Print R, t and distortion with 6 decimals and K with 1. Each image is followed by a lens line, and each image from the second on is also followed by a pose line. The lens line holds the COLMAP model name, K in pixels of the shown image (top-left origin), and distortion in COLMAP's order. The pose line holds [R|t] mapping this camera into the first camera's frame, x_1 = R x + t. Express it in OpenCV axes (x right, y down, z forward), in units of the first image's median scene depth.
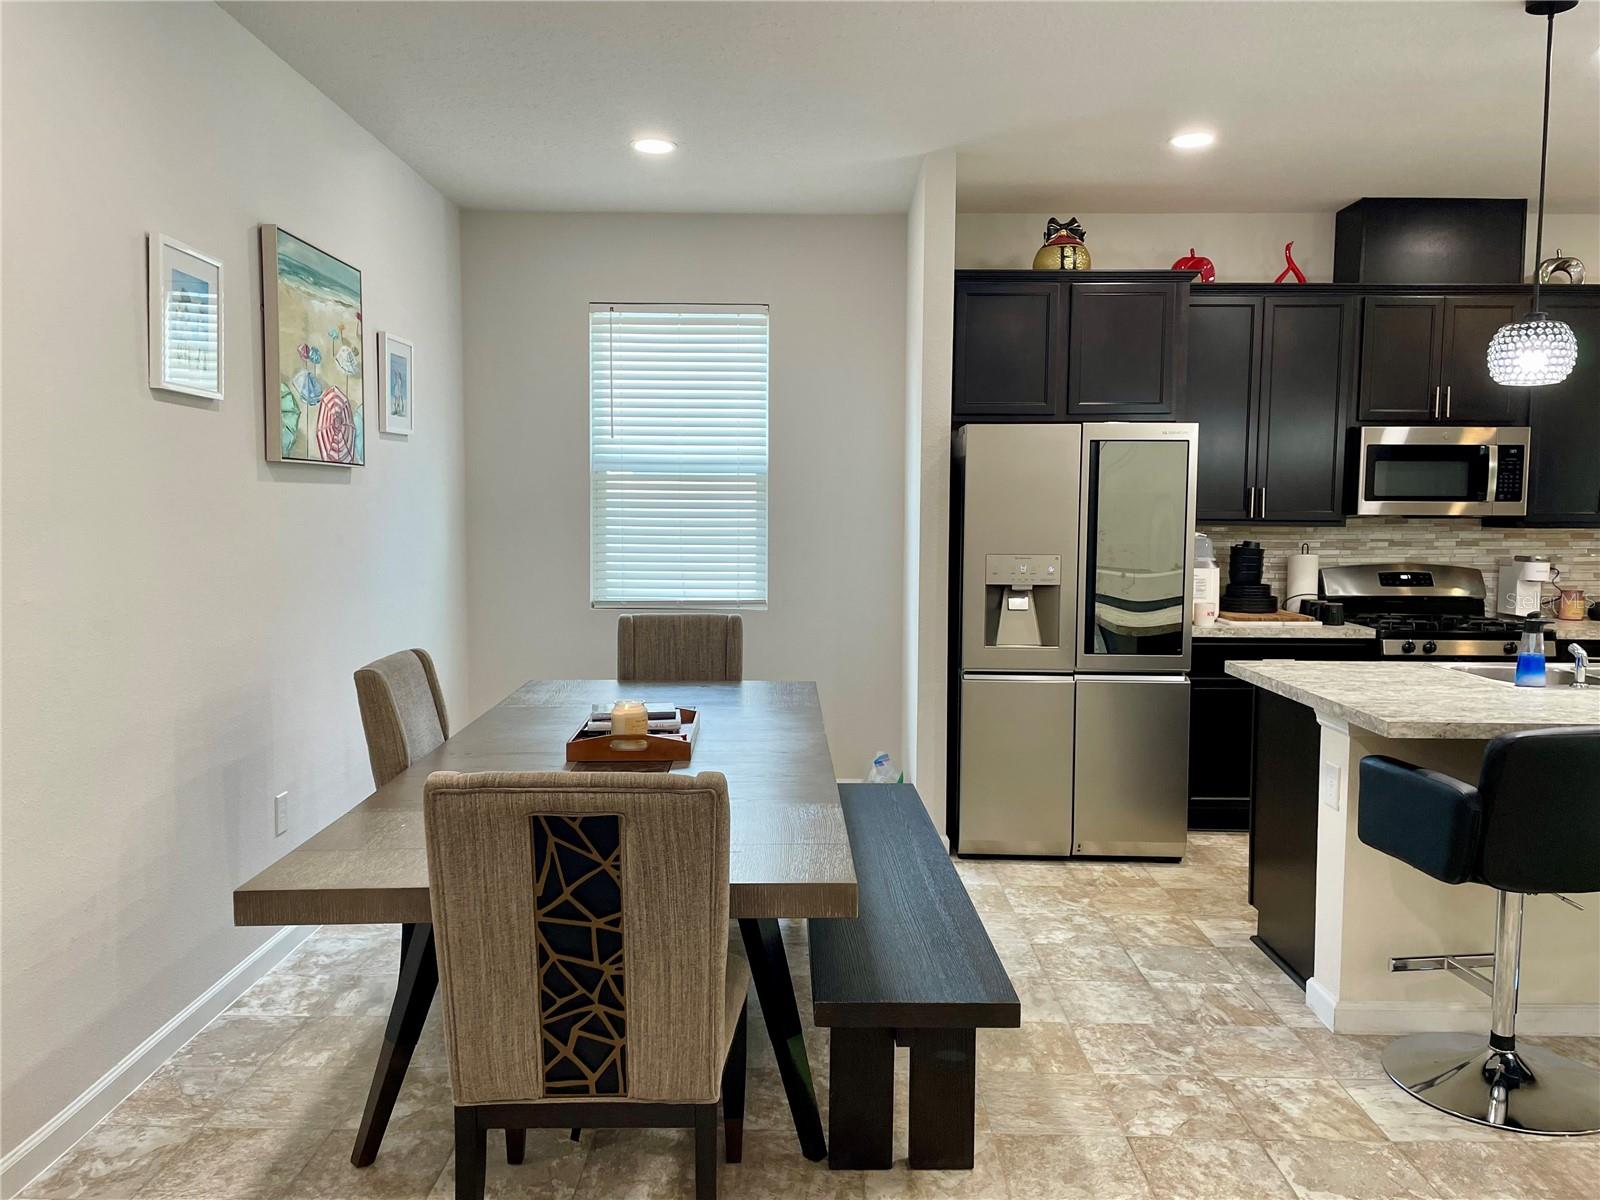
lens RADIAL K [[1192.5, 0, 800.0], [0, 1192.5, 600.0], [0, 0, 1]] dist [0.047819, -0.068946]
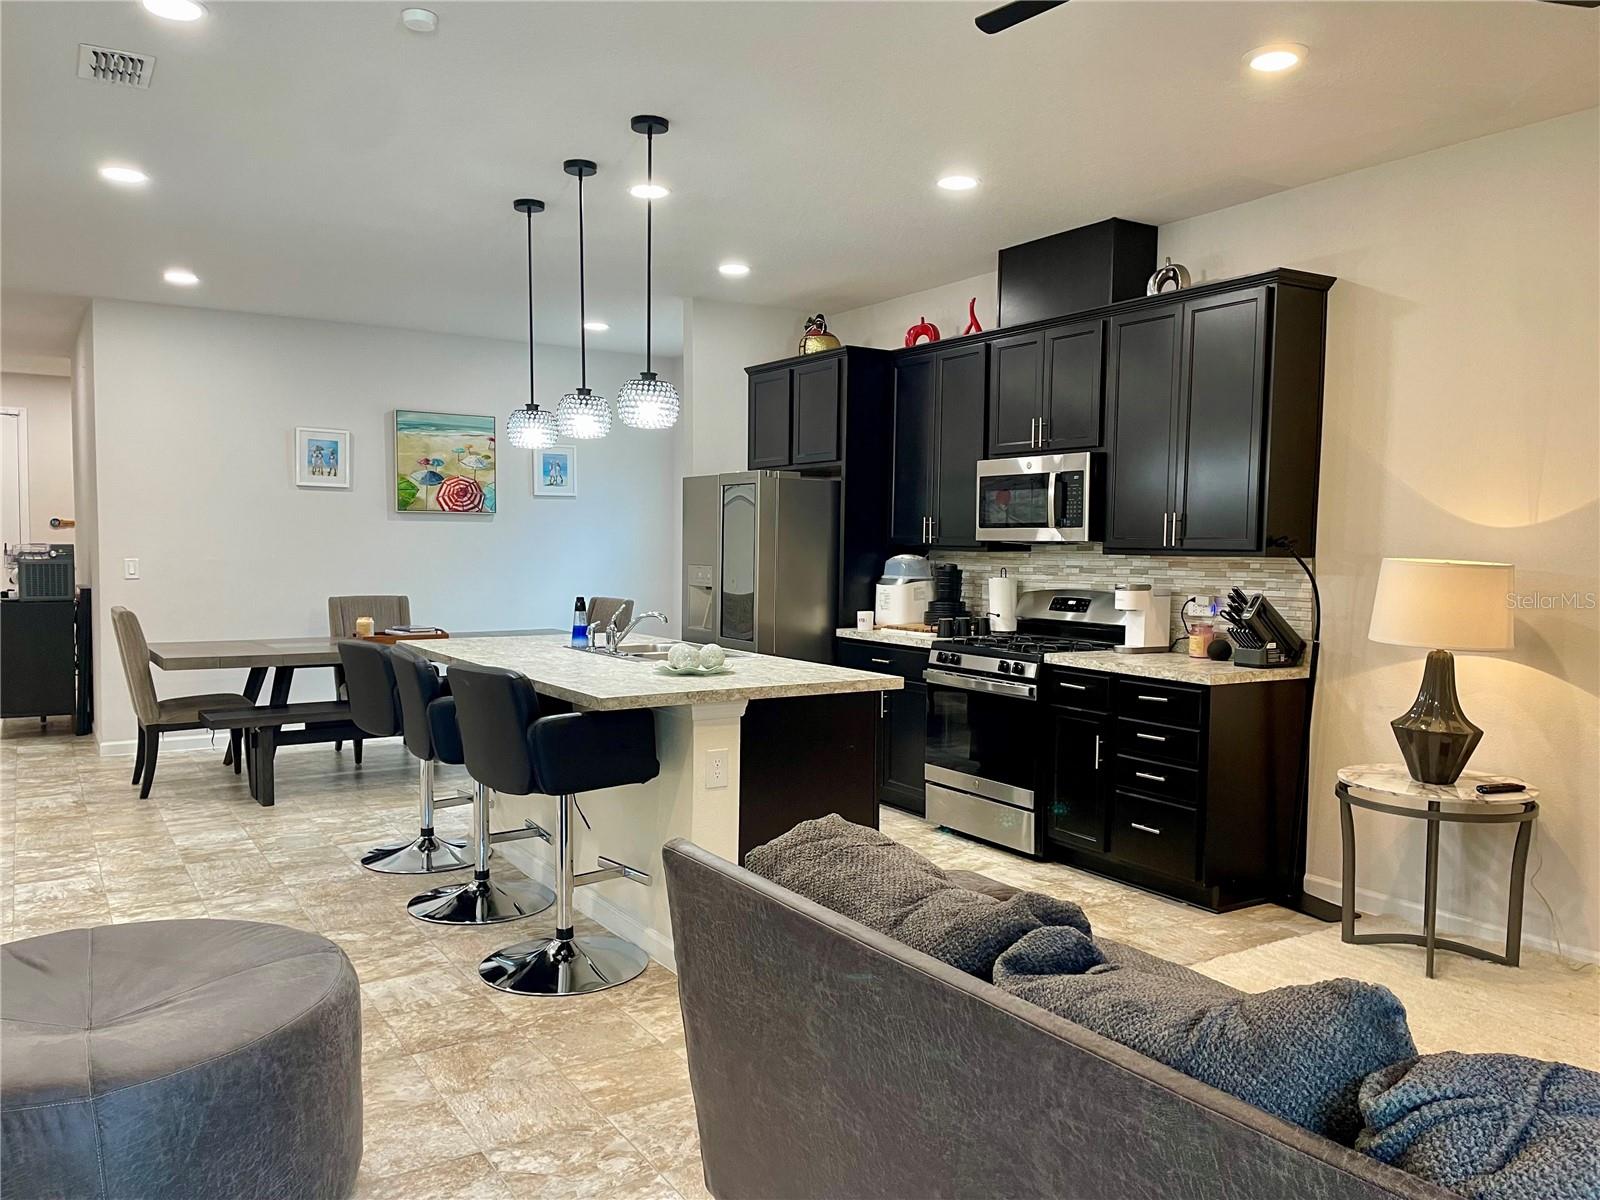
lens RADIAL K [[1212.1, 0, 800.0], [0, 1212.1, 600.0], [0, 0, 1]] dist [0.100226, -0.094589]
pose [[0.547711, 0.042255, -0.835600, 1.322236], [-0.074669, 0.997207, 0.001484, -0.005927], [0.833329, 0.061581, 0.549337, 0.255565]]
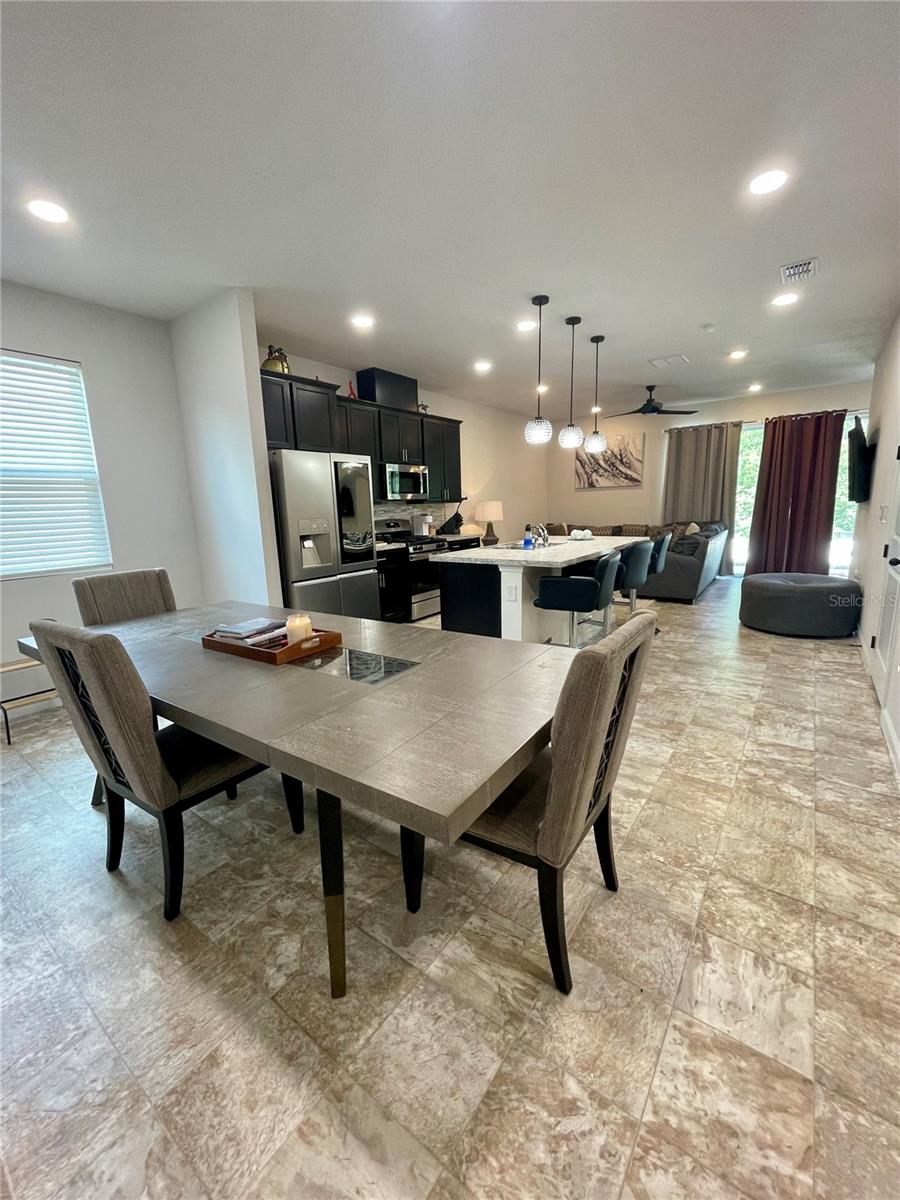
lens RADIAL K [[487.1, 0, 450.0], [0, 487.1, 600.0], [0, 0, 1]] dist [-0.000639, -0.000008]
pose [[0.574009, -0.180360, 0.798739, -0.316189], [0.104048, 0.983600, 0.147329, -0.000368], [-0.812212, -0.001461, 0.583361, 0.301439]]
